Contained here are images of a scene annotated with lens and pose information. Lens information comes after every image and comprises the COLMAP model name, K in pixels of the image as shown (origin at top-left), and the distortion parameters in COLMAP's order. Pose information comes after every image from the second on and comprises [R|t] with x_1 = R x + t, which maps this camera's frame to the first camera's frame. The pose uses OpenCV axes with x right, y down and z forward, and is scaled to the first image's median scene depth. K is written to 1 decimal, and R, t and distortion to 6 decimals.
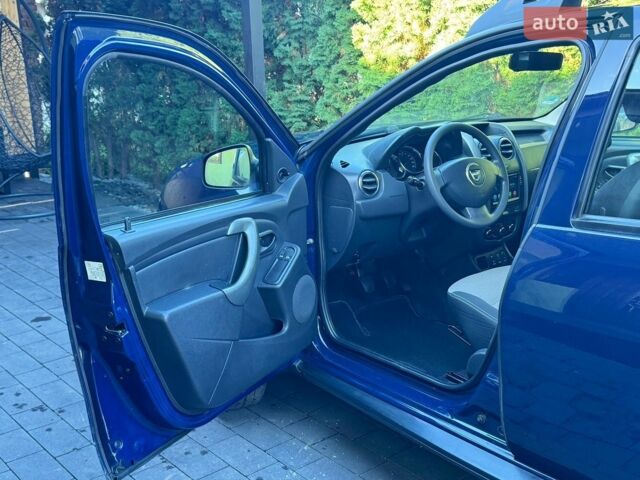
lens RADIAL K [[763.1, 0, 320.0], [0, 763.1, 240.0], [0, 0, 1]] dist [0.078281, -0.063017]
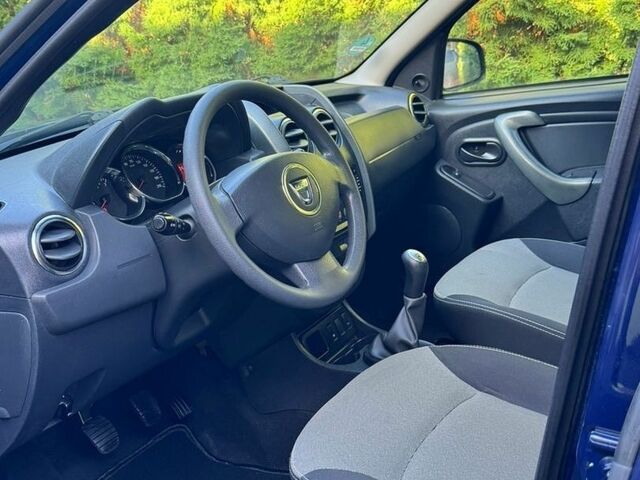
lens RADIAL K [[763.1, 0, 320.0], [0, 763.1, 240.0], [0, 0, 1]] dist [0.078281, -0.063017]
pose [[0.934359, -0.160663, 0.318056, 0.062023], [0.159698, 0.986731, 0.029289, -0.064675], [-0.318542, 0.023426, 0.947619, 0.548387]]
